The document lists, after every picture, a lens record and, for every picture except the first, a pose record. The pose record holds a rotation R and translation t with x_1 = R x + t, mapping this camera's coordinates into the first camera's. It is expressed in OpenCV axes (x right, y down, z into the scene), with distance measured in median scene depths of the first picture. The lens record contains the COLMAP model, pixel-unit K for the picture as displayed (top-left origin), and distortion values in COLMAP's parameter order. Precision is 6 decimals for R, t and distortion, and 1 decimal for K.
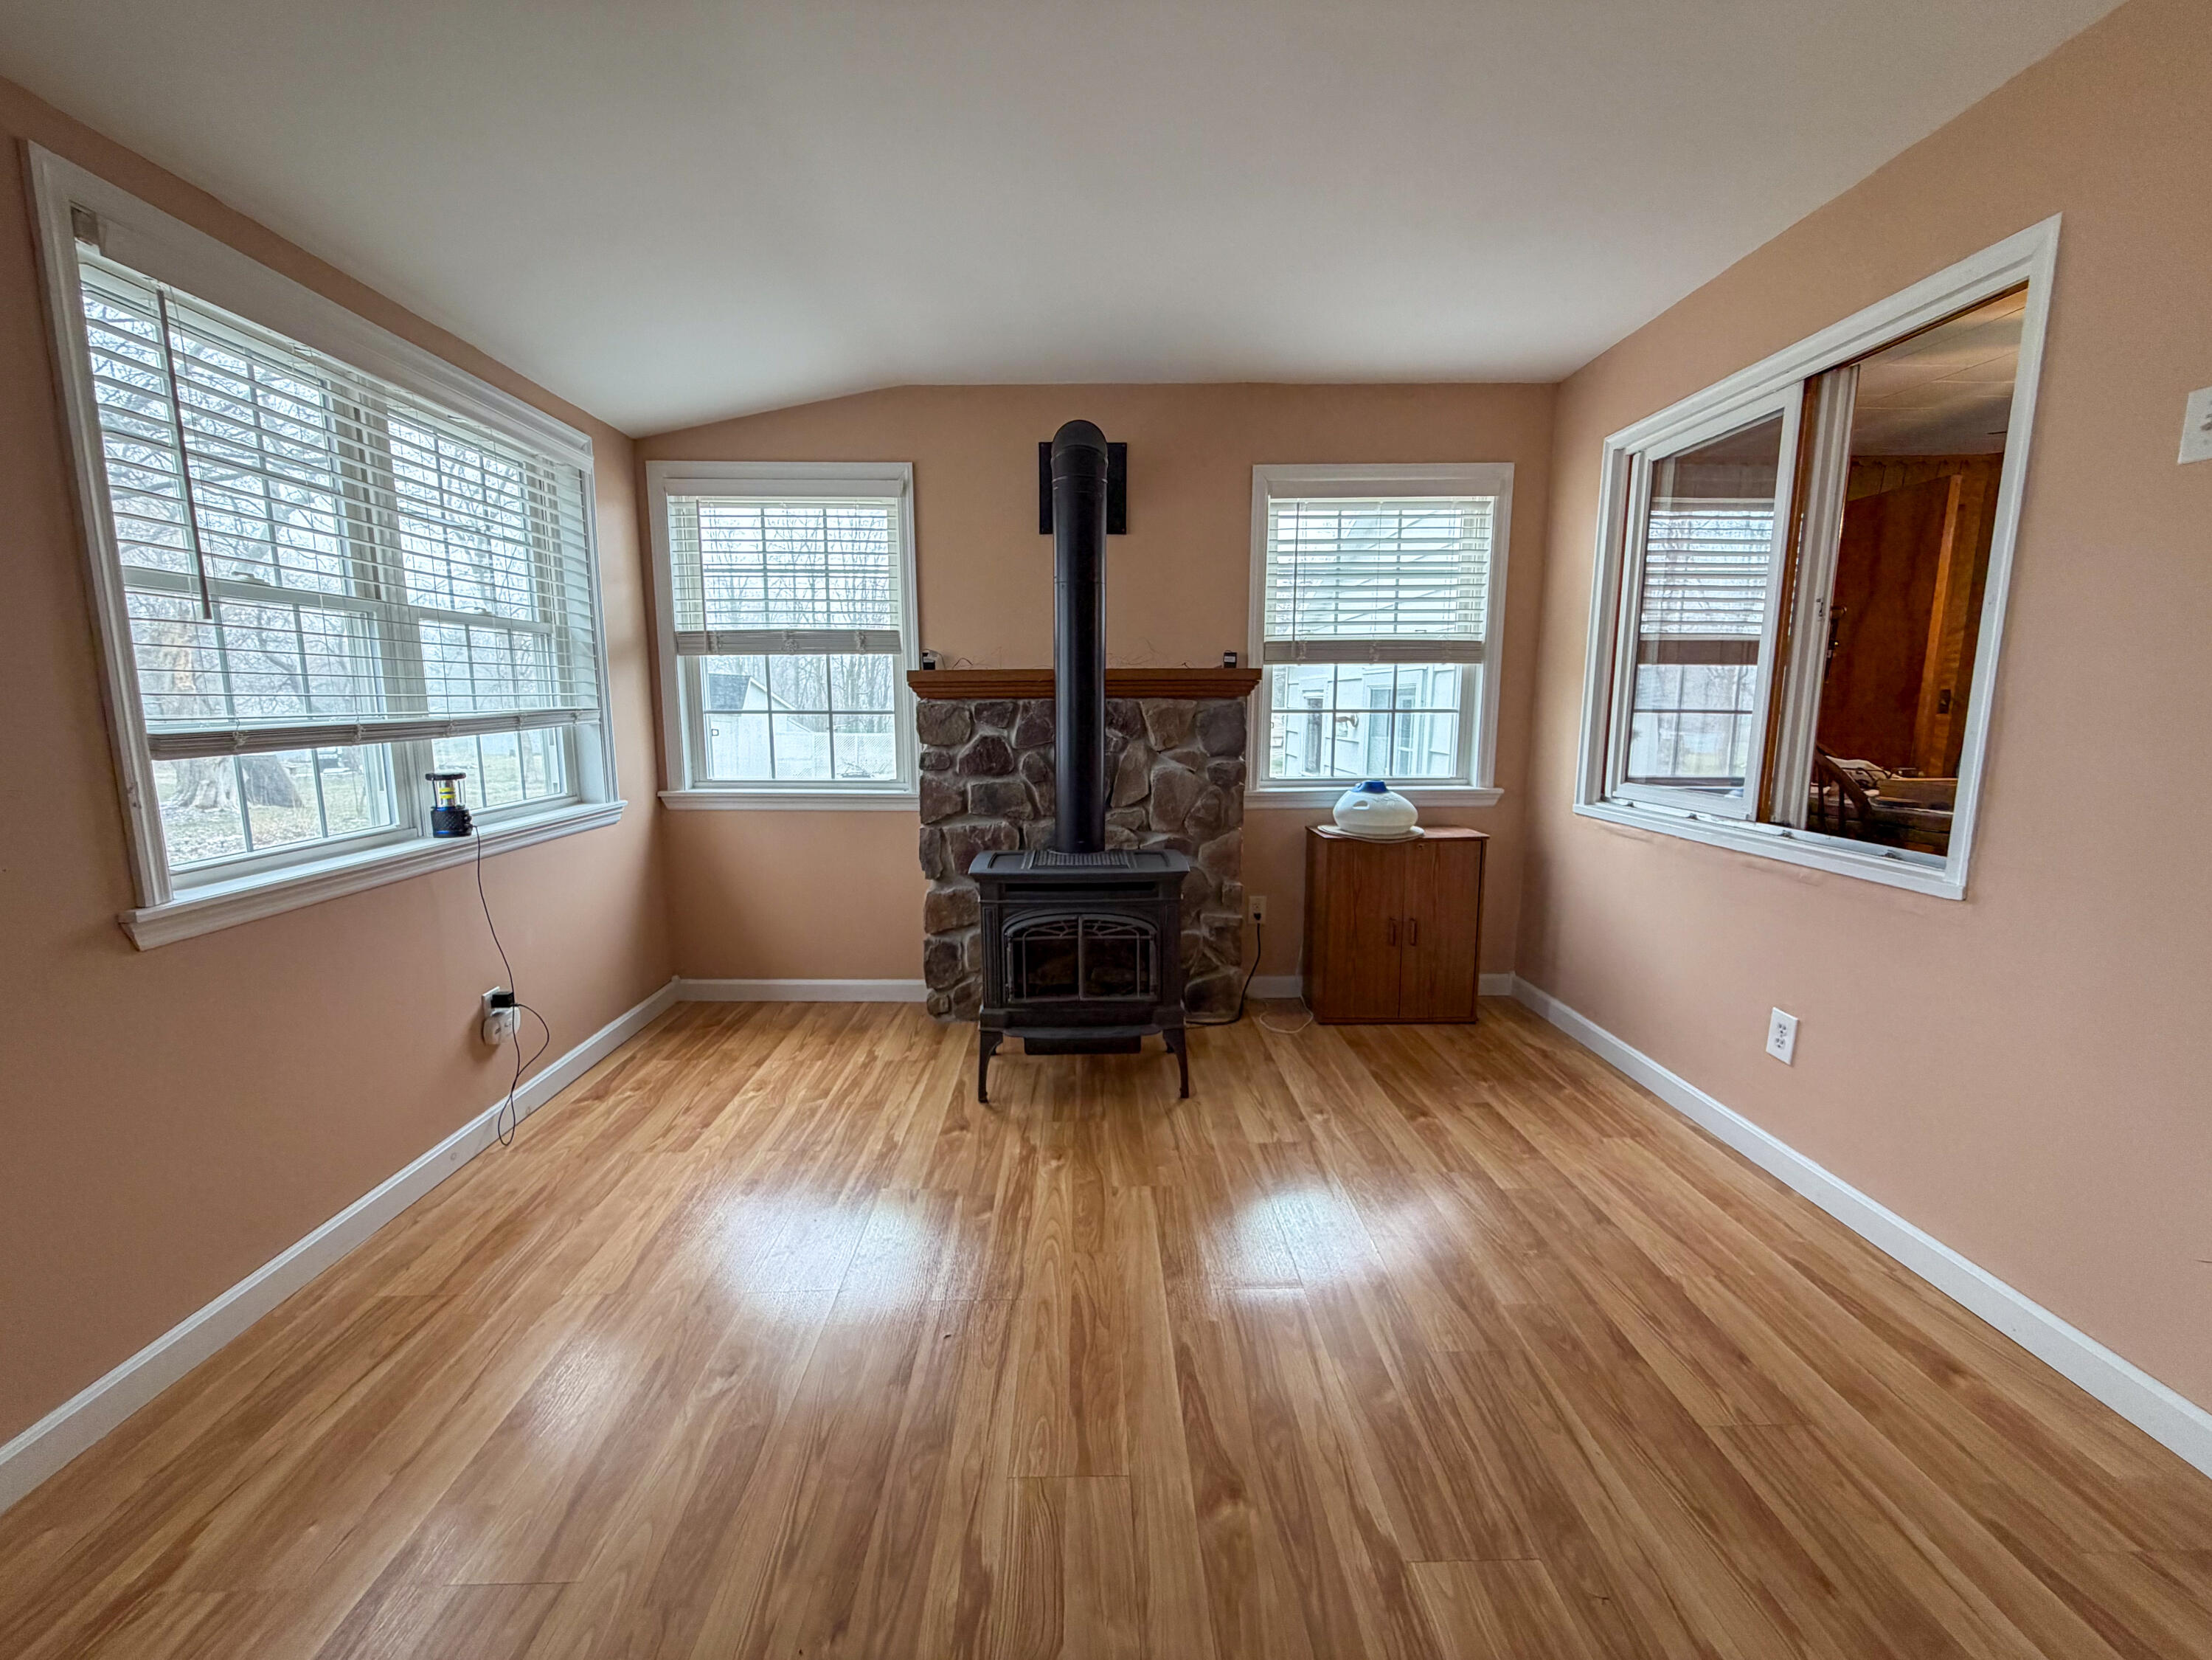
lens RADIAL K [[882.0, 0, 1098.1], [0, 882.0, 832.7], [0, 0, 1]] dist [-0.000594, -0.000604]
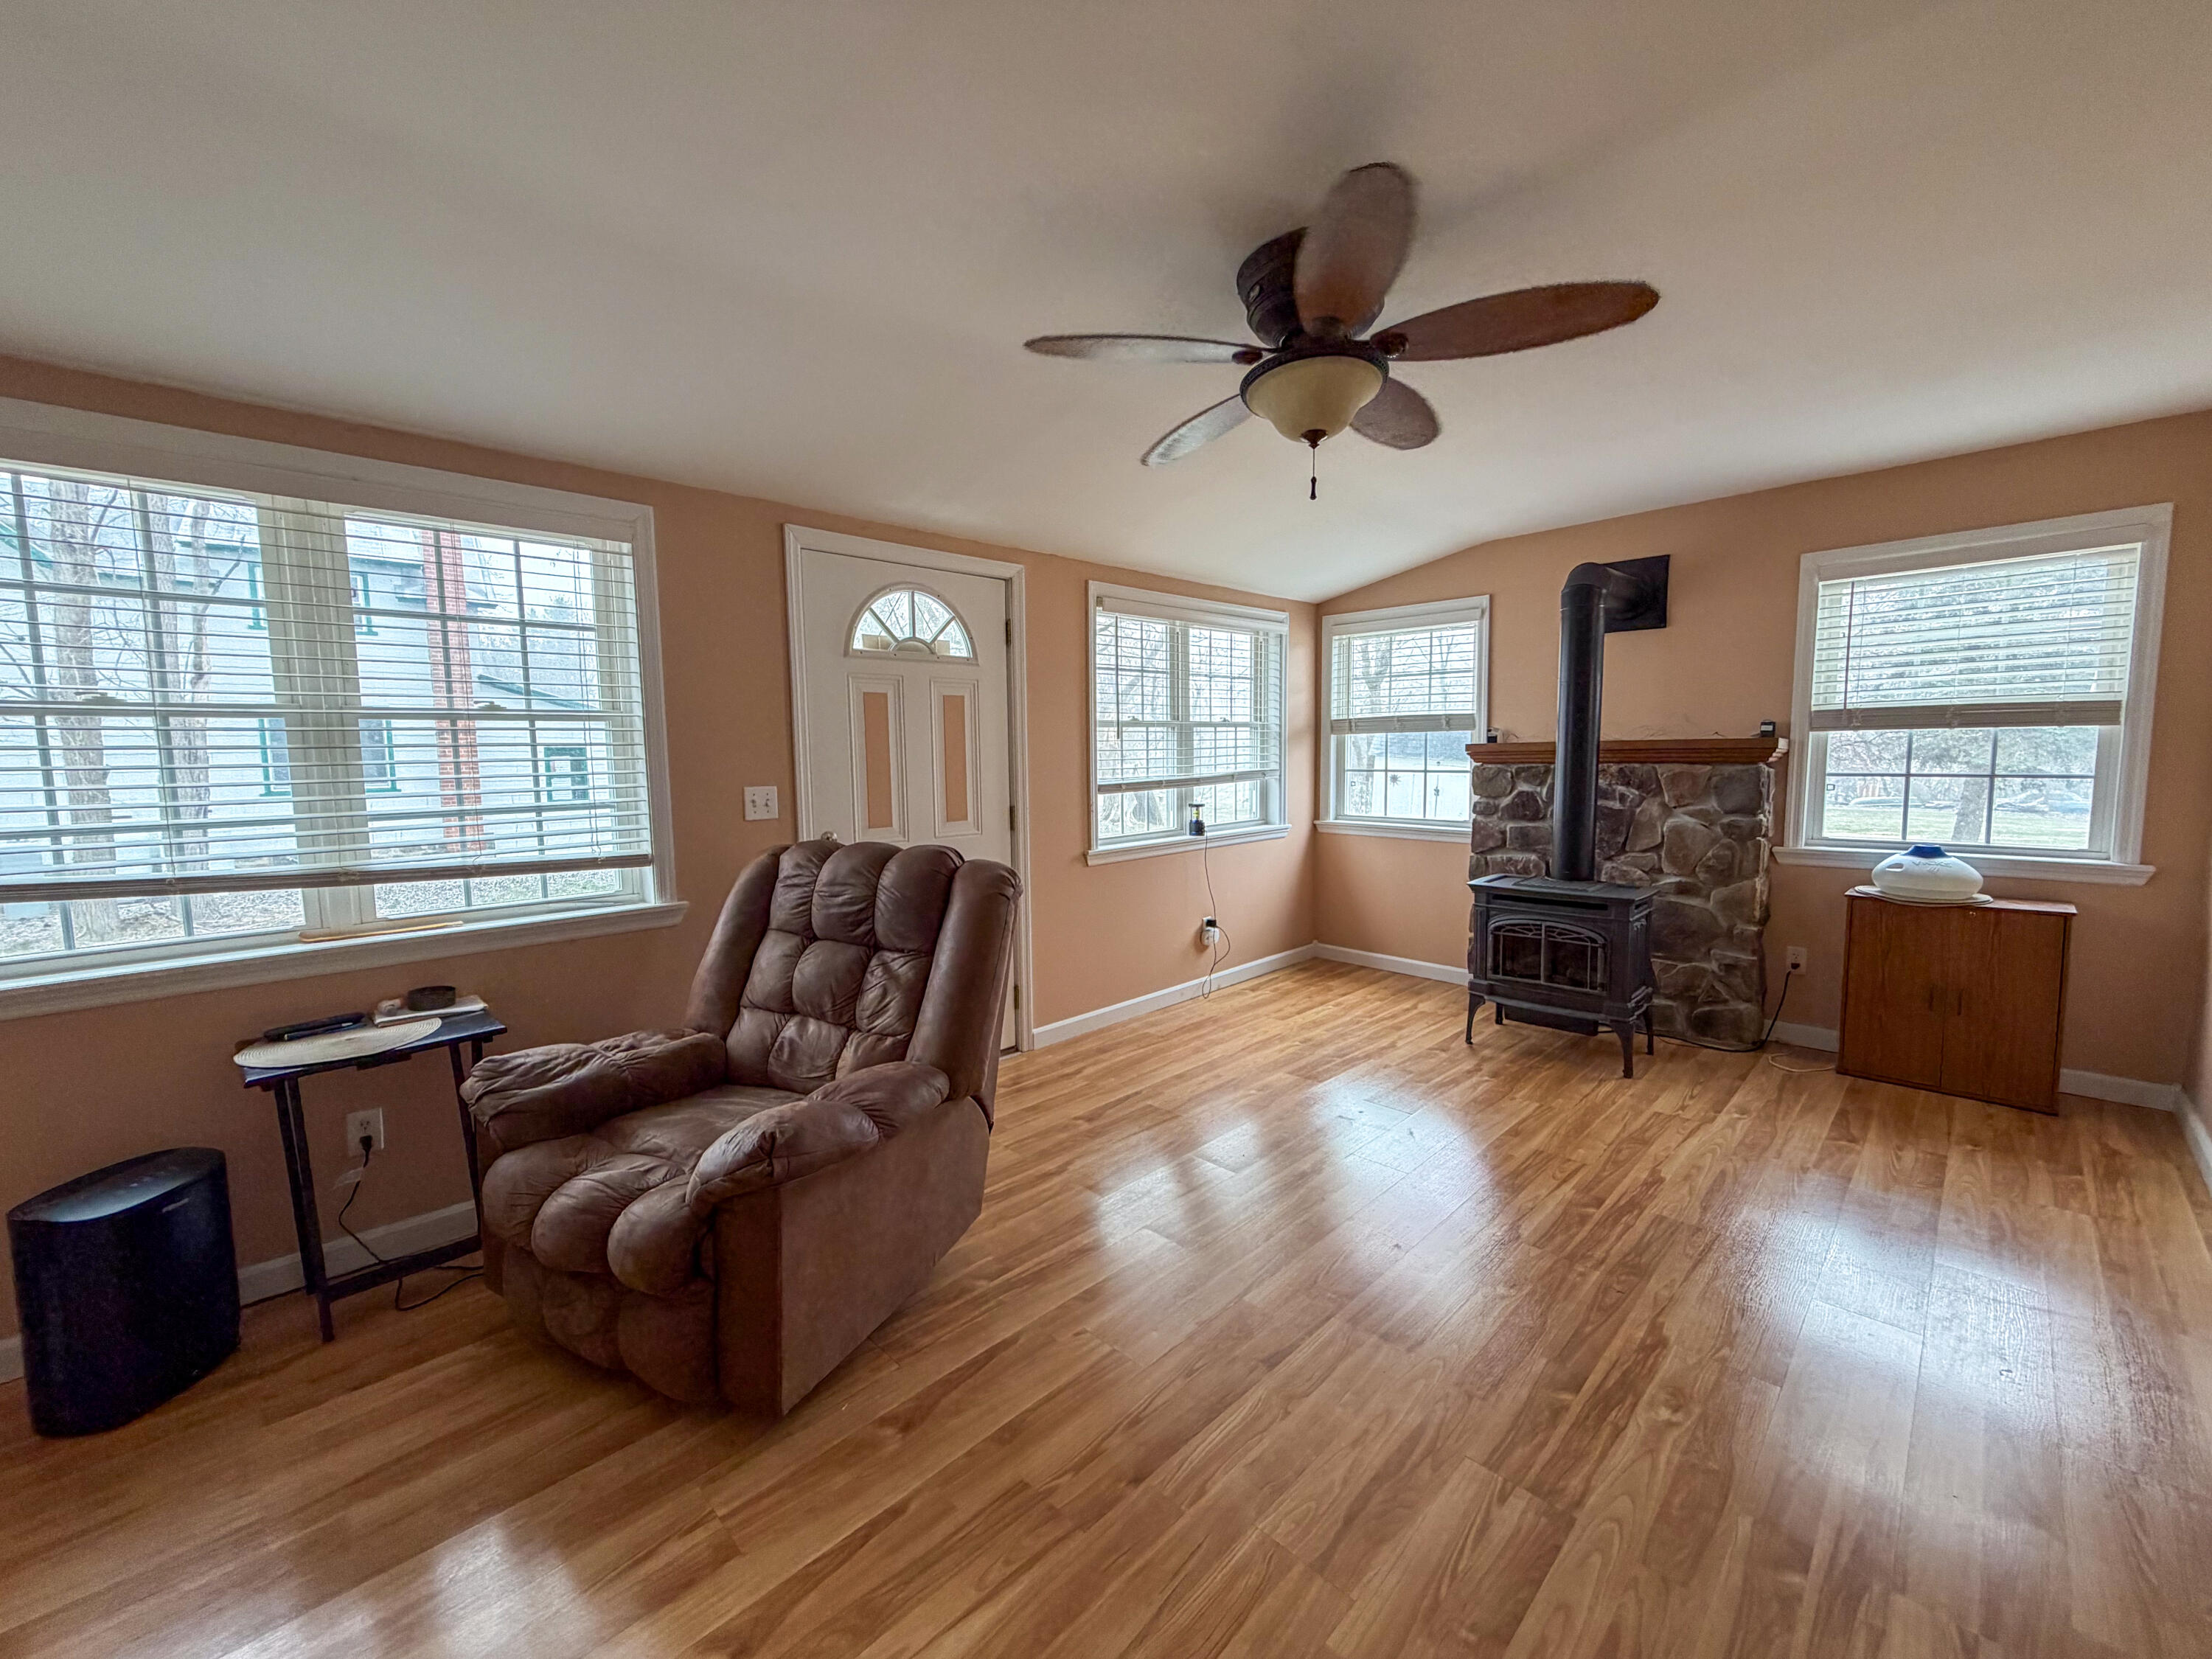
lens RADIAL K [[881.9, 0, 1096.3], [0, 881.9, 827.2], [0, 0, 1]] dist [-0.000594, -0.000604]
pose [[0.686290, 0.055779, -0.725186, 0.404700], [-0.094161, 0.995478, -0.012542, 0.023521], [0.721207, 0.076892, 0.688439, -0.391743]]
